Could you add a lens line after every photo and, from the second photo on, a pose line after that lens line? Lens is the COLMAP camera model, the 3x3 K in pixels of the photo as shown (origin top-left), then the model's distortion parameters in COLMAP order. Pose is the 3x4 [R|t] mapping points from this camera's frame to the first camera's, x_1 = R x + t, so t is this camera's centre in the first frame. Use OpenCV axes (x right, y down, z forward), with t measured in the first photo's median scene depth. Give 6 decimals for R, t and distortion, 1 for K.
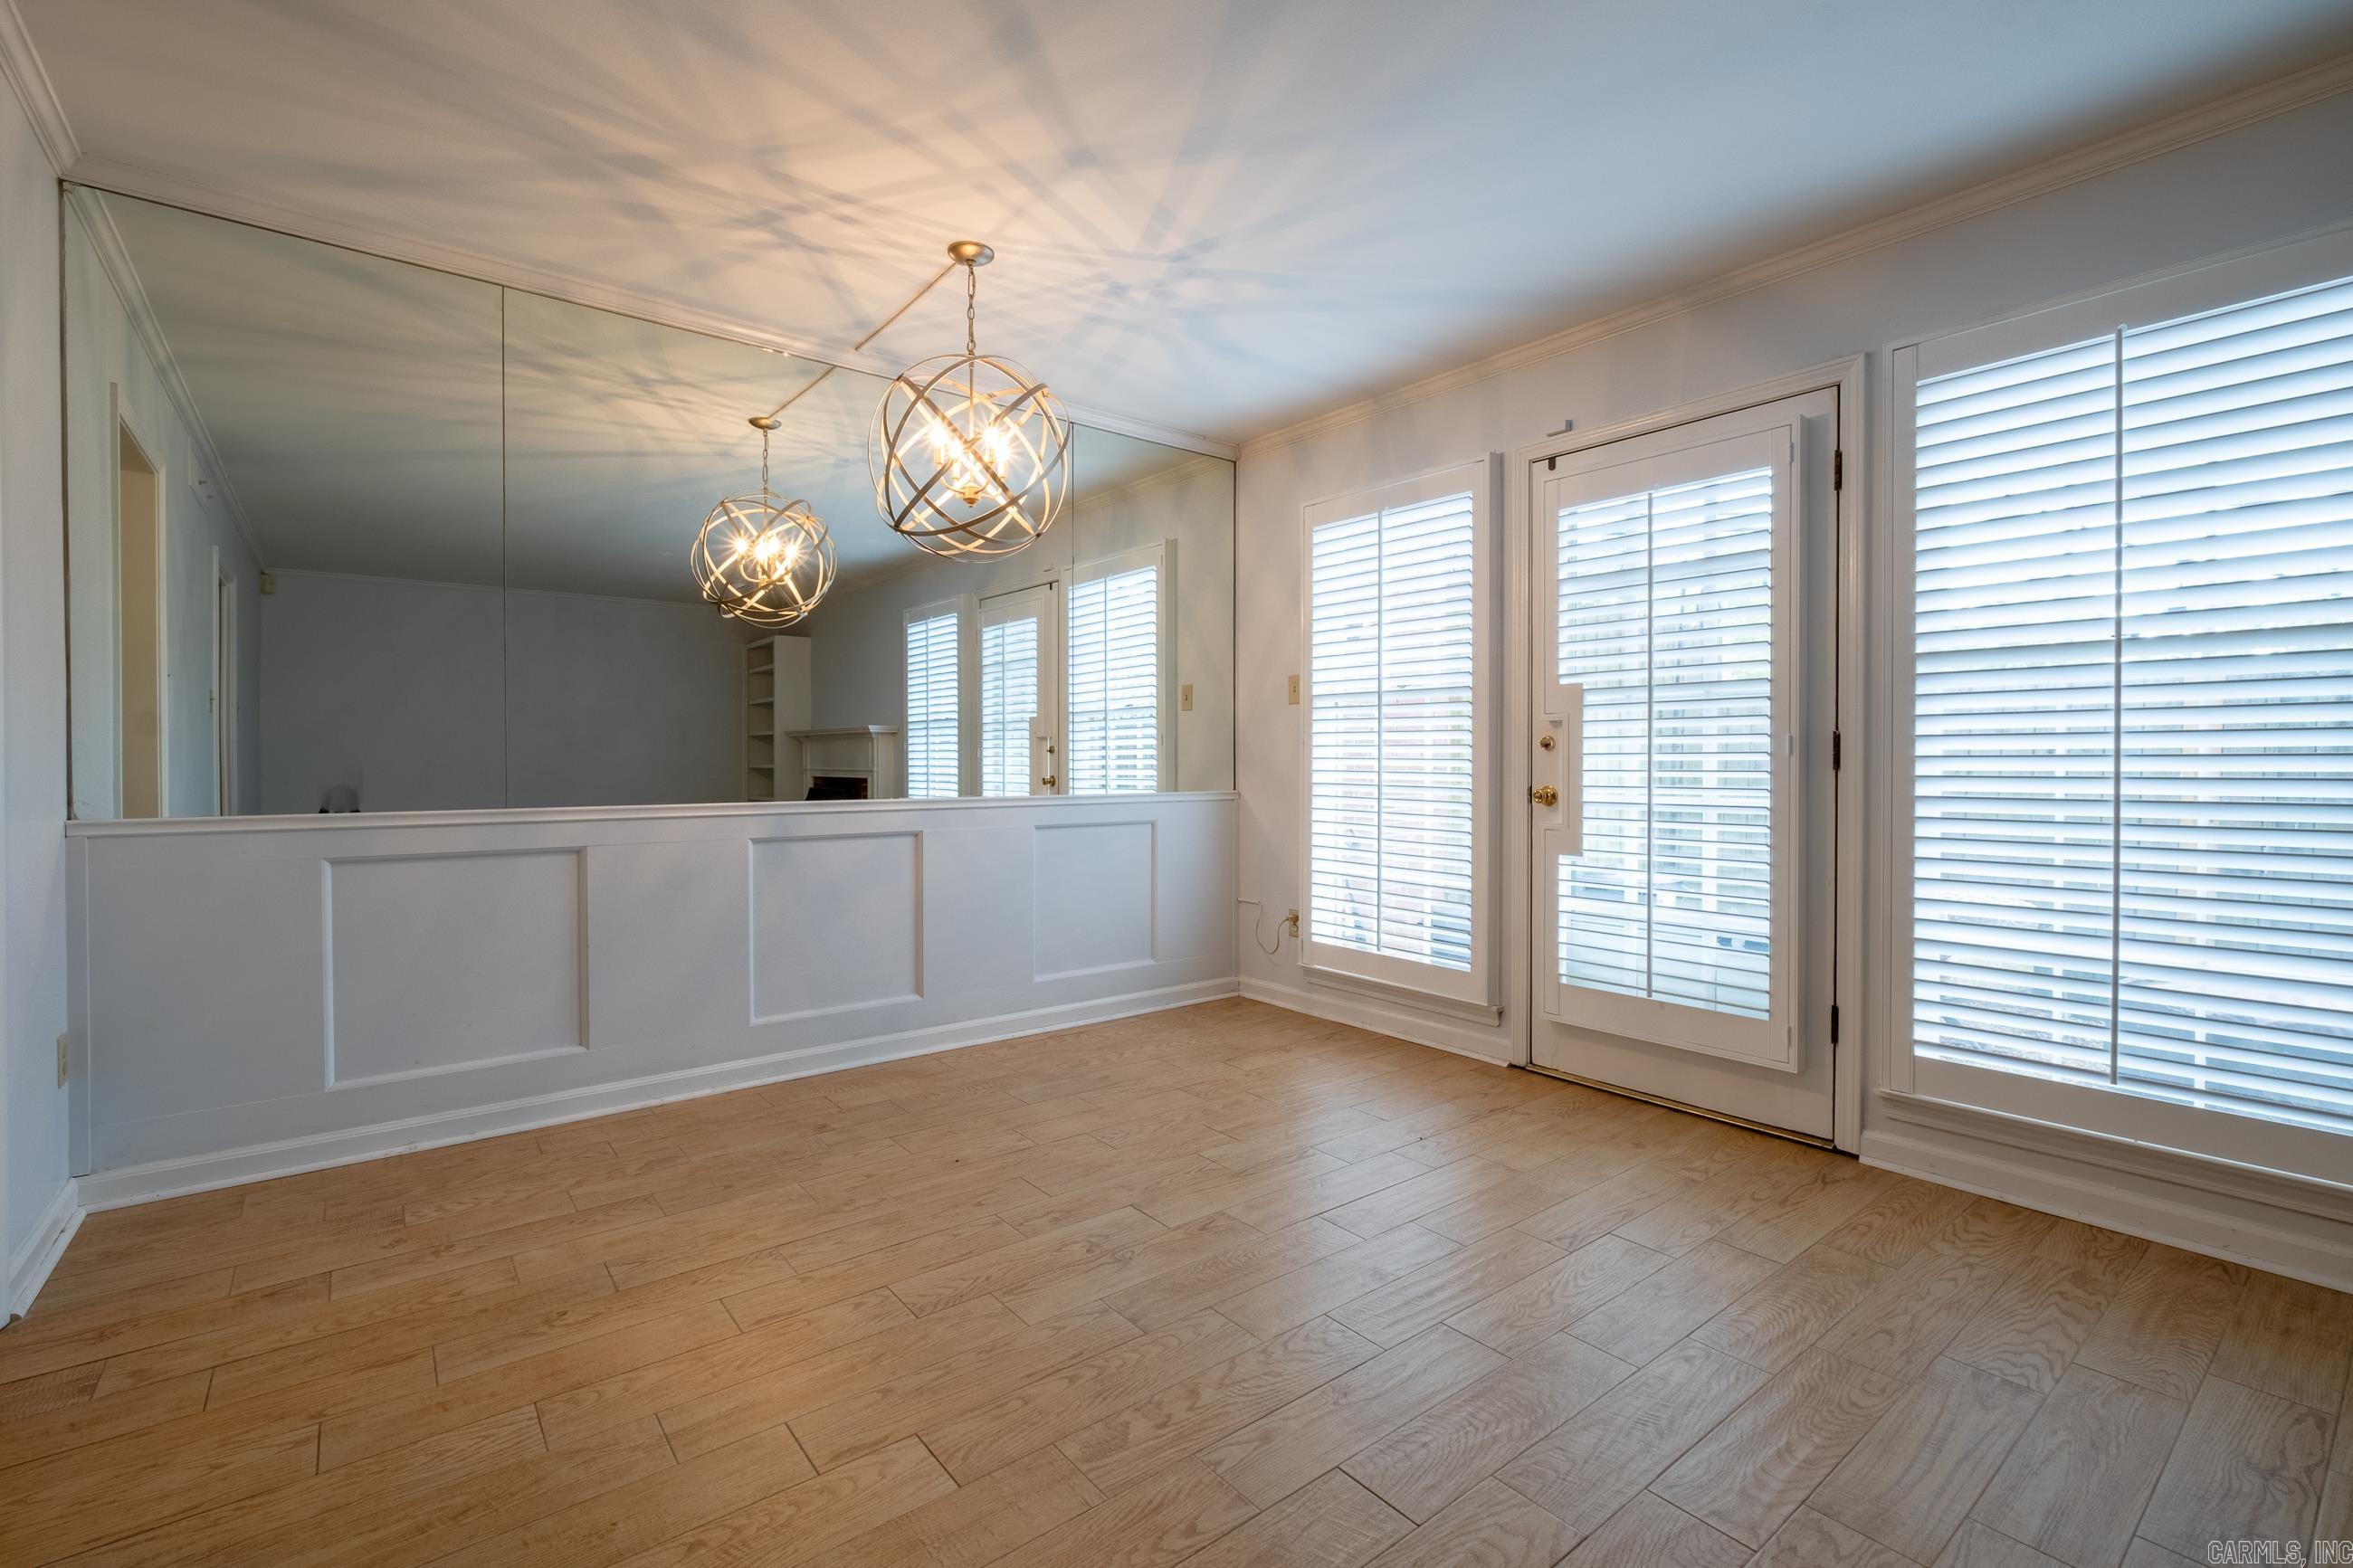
lens RADIAL K [[1028.6, 0, 1173.9], [0, 1028.6, 781.7], [0, 0, 1]] dist [-0.001459, -0.001815]
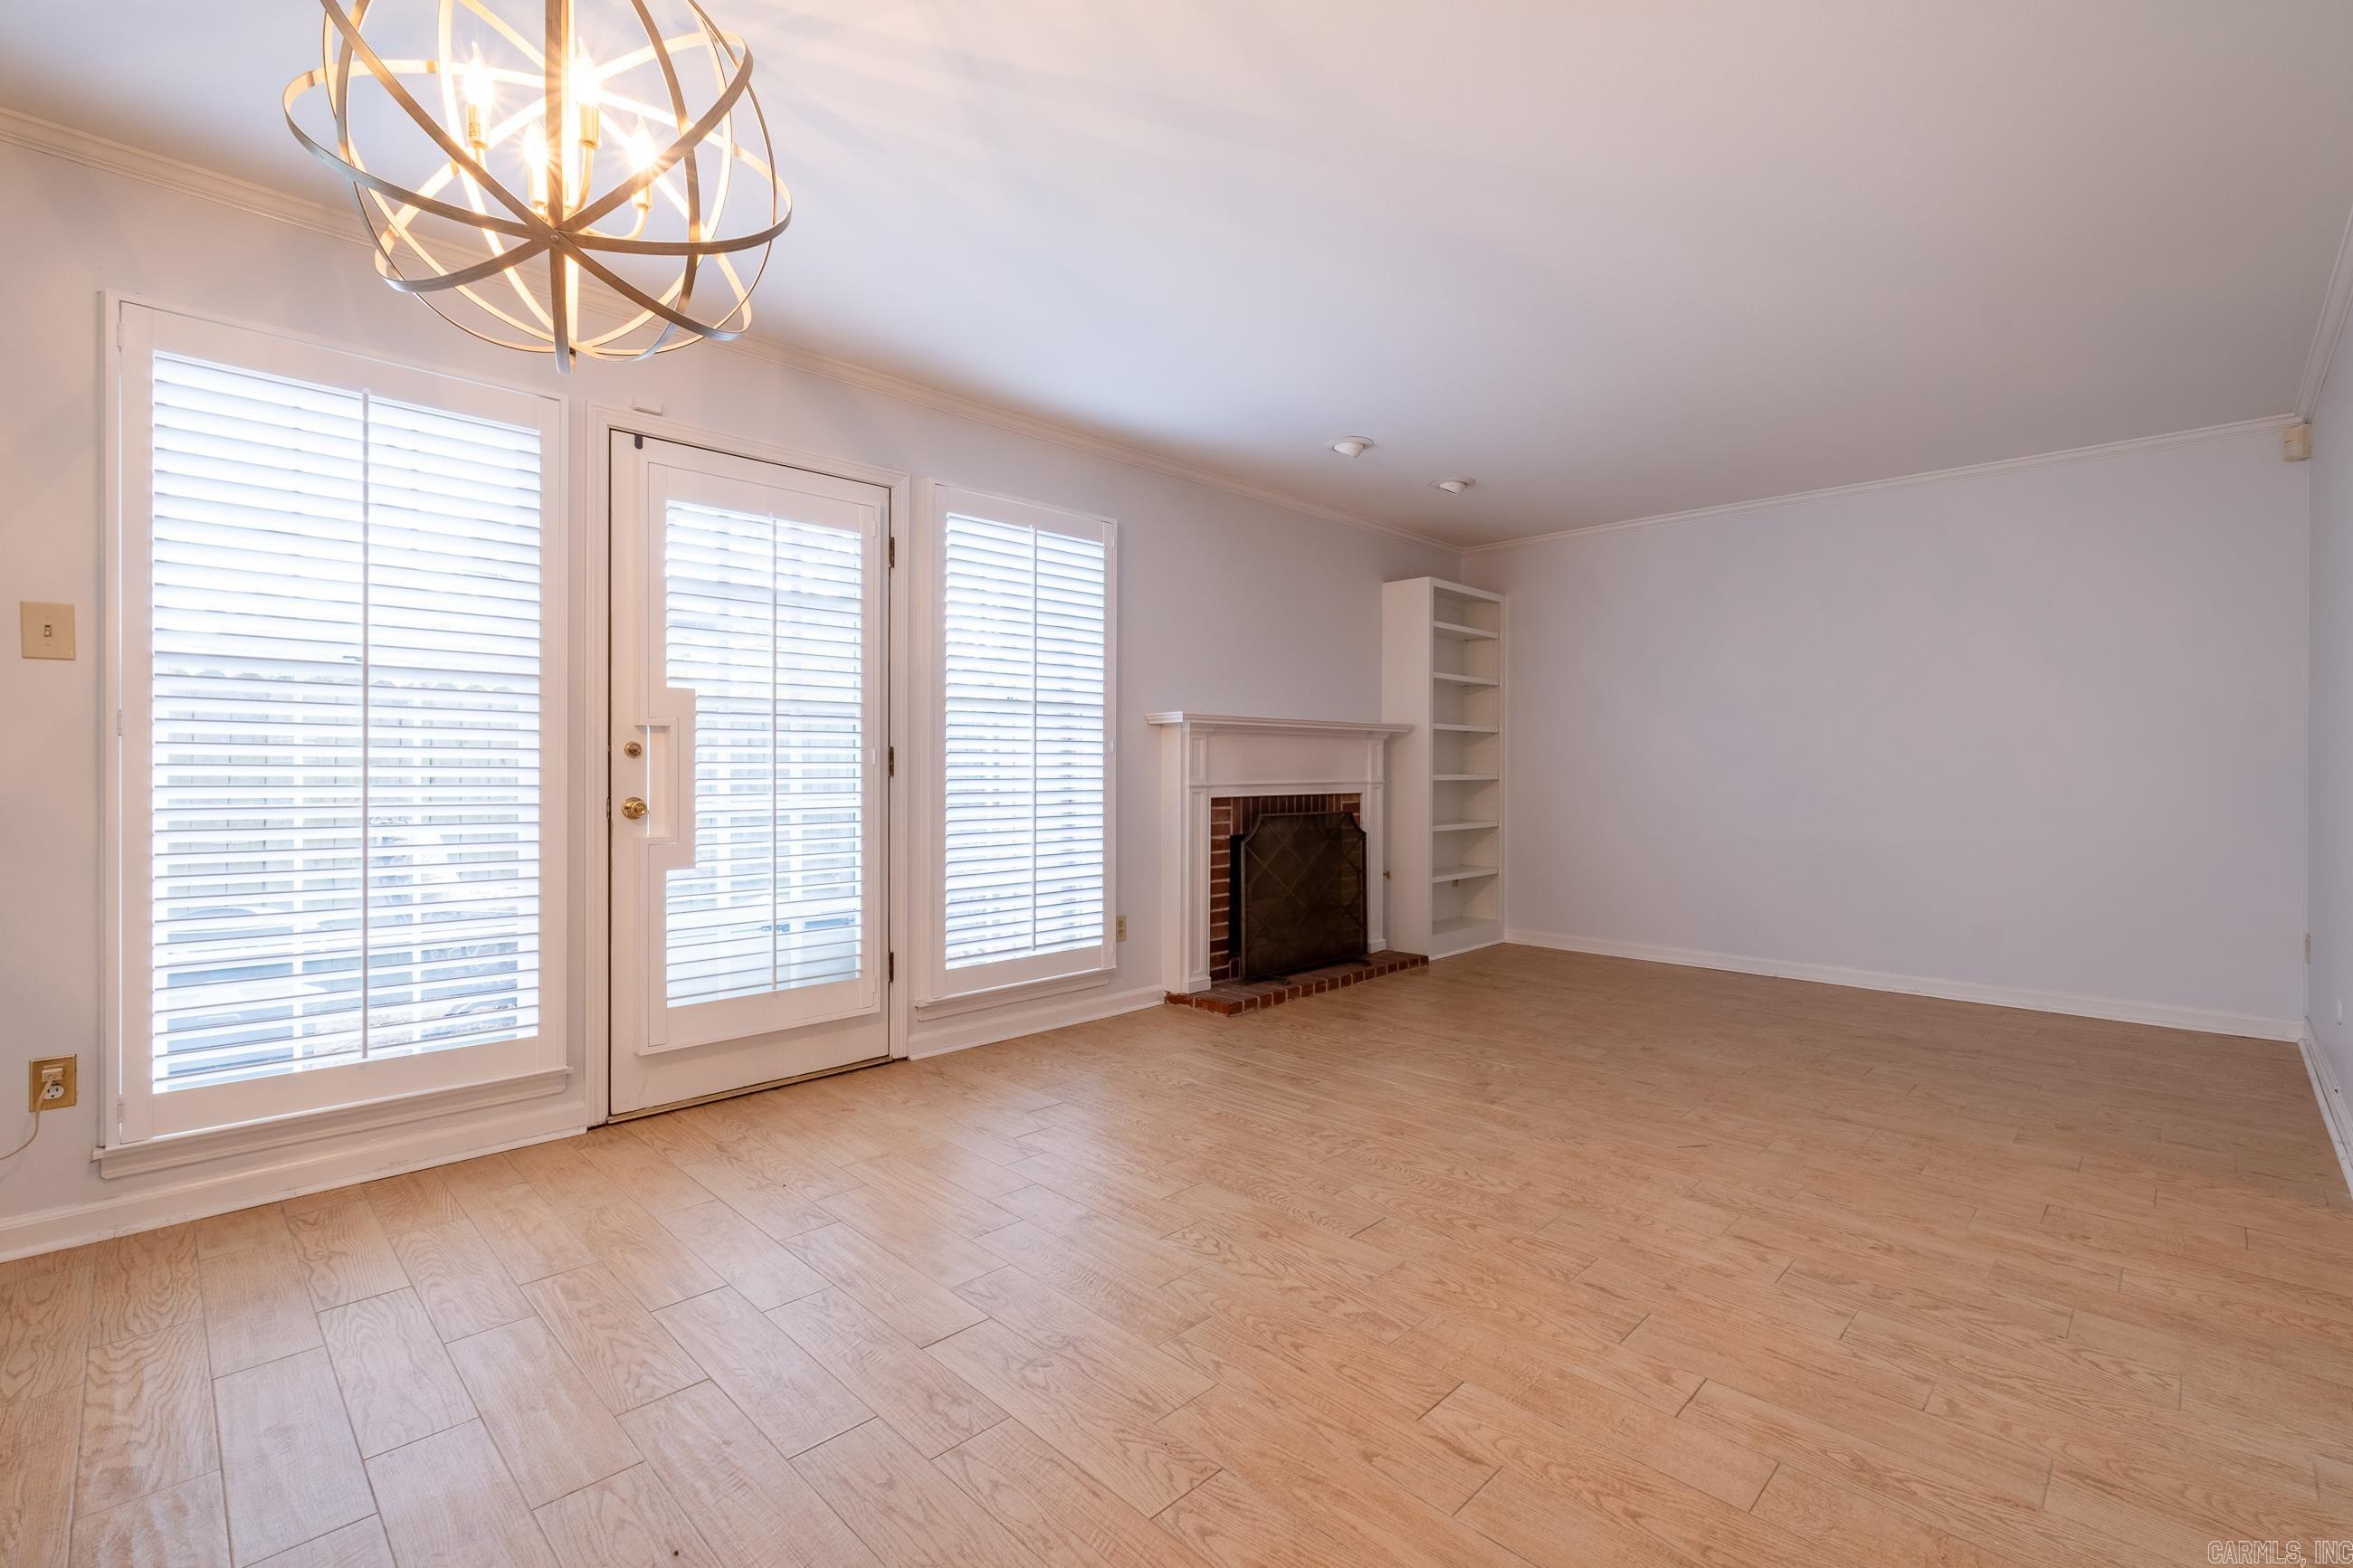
lens RADIAL K [[1028.6, 0, 1176.9], [0, 1028.6, 775.9], [0, 0, 1]] dist [-0.001459, -0.001815]
pose [[-0.118341, -0.007489, 0.992945, -0.651506], [0.019287, 0.999766, 0.009839, -0.015574], [-0.992786, 0.020315, -0.118169, 0.705457]]
